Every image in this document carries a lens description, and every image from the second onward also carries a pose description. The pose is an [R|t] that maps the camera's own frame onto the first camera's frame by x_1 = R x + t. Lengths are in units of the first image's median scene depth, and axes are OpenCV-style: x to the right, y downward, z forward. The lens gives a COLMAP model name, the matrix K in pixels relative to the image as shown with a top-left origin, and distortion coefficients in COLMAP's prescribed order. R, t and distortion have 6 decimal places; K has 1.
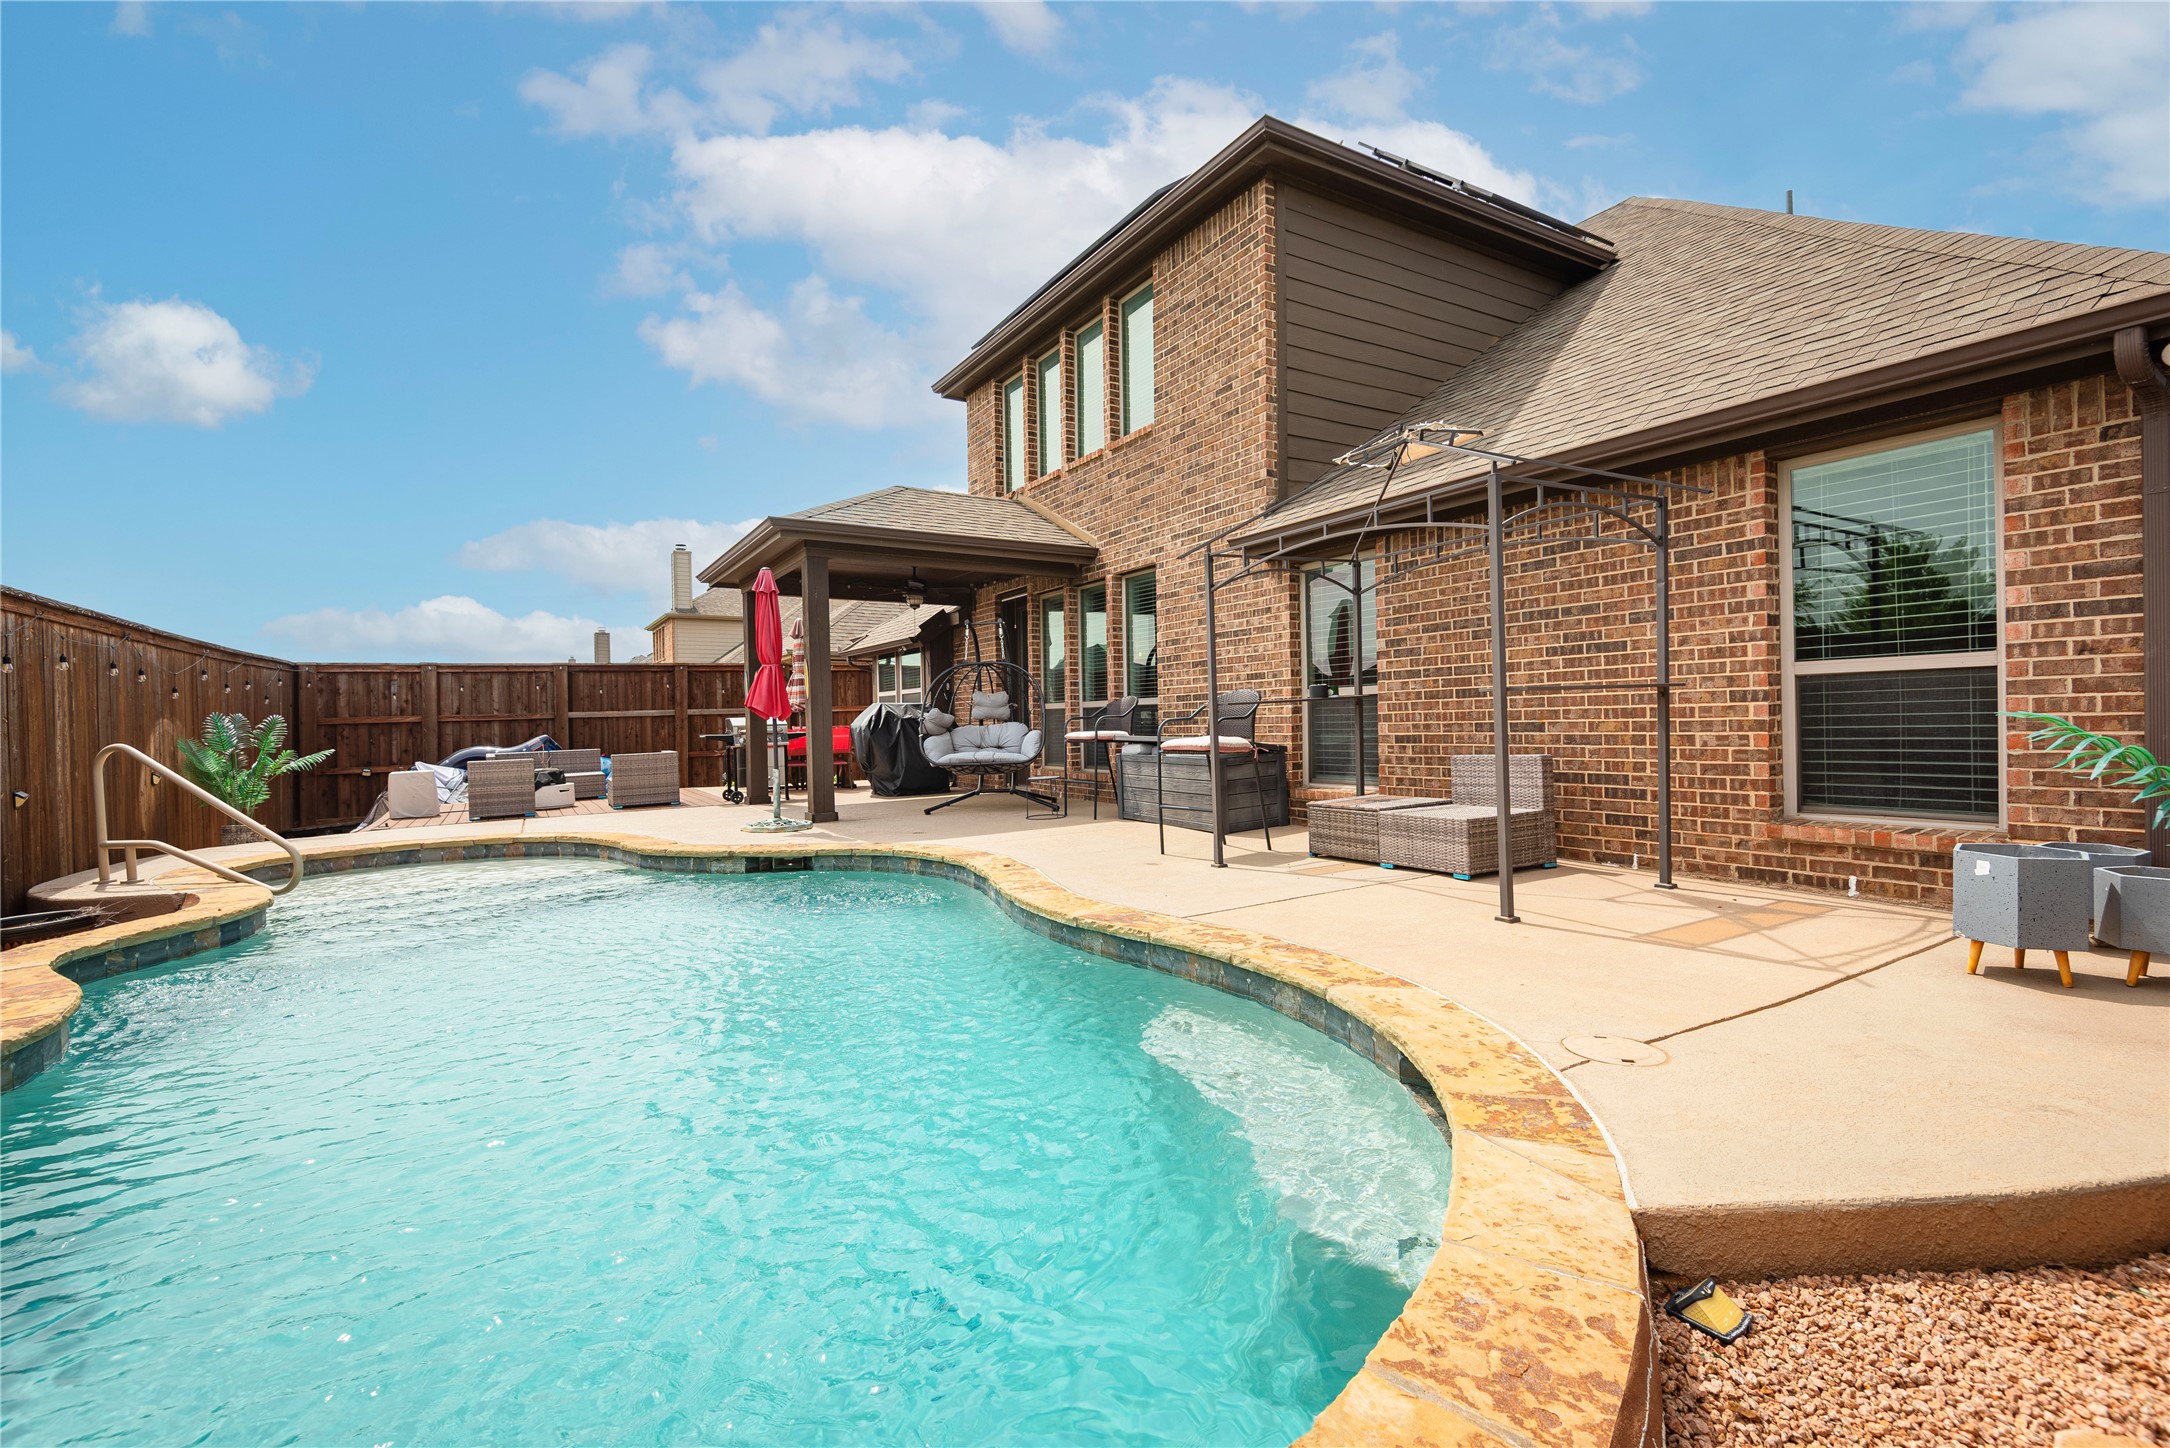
lens RADIAL K [[974.9, 0, 1083.9], [0, 974.9, 725.8], [0, 0, 1]] dist [0.032909, -0.022512]
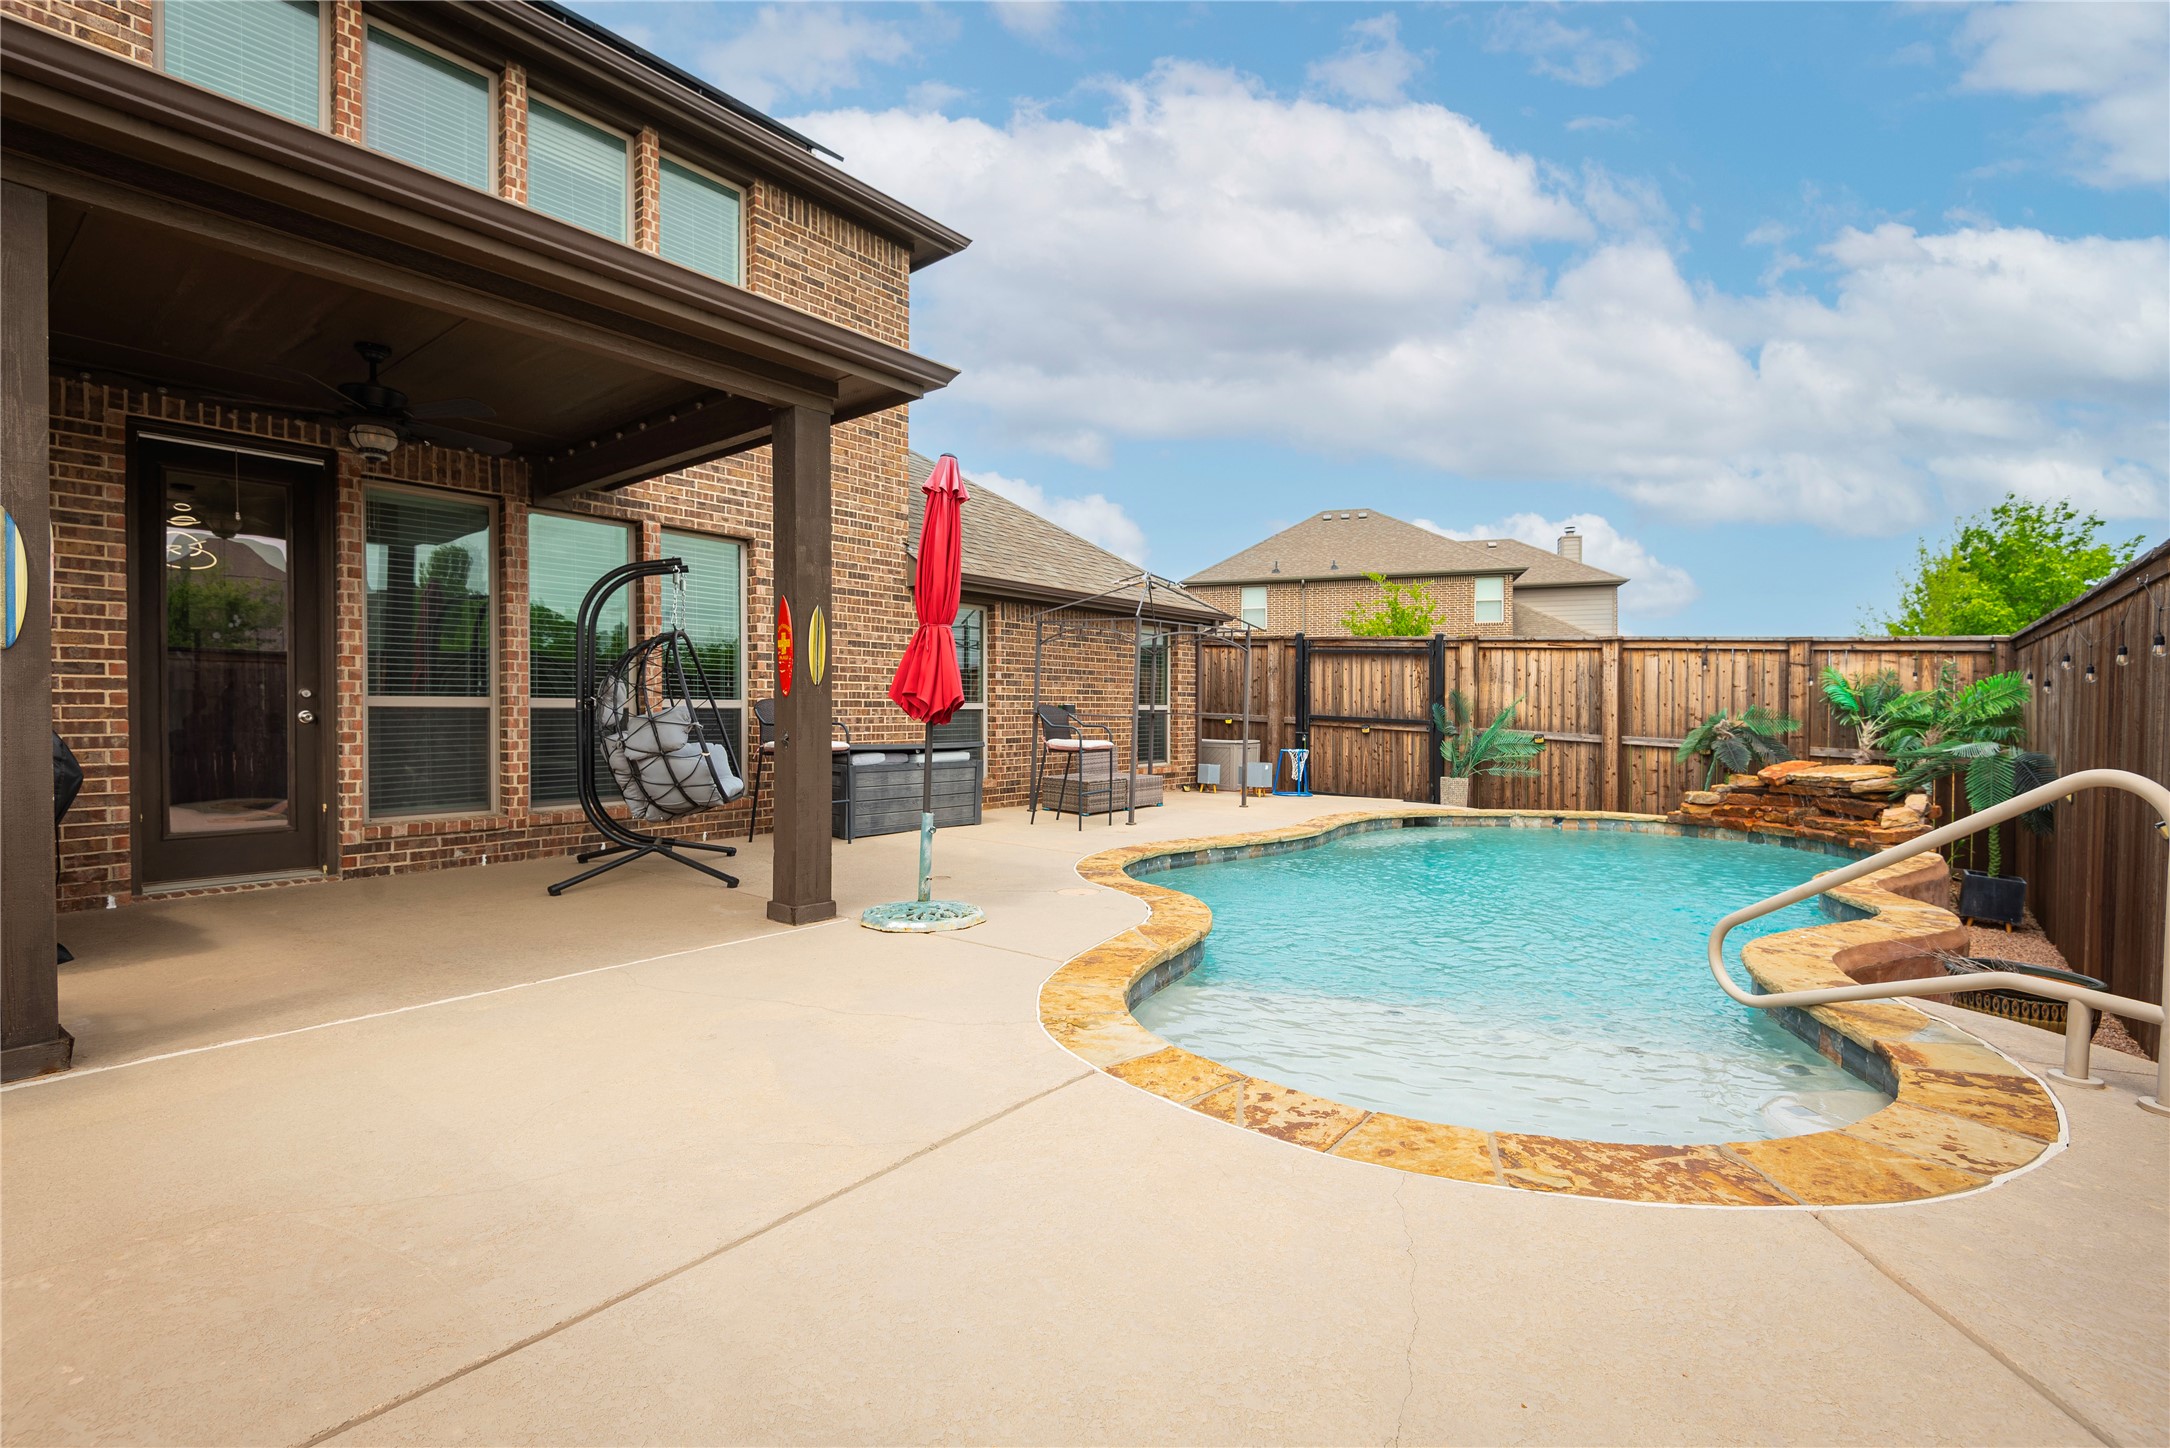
lens RADIAL K [[974.9, 0, 1083.7], [0, 974.9, 720.5], [0, 0, 1]] dist [0.032909, -0.022512]
pose [[-0.350287, 0.010811, 0.936580, -1.030513], [0.008597, 0.999928, -0.008327, -0.003629], [-0.936603, 0.005135, -0.350355, 1.320631]]
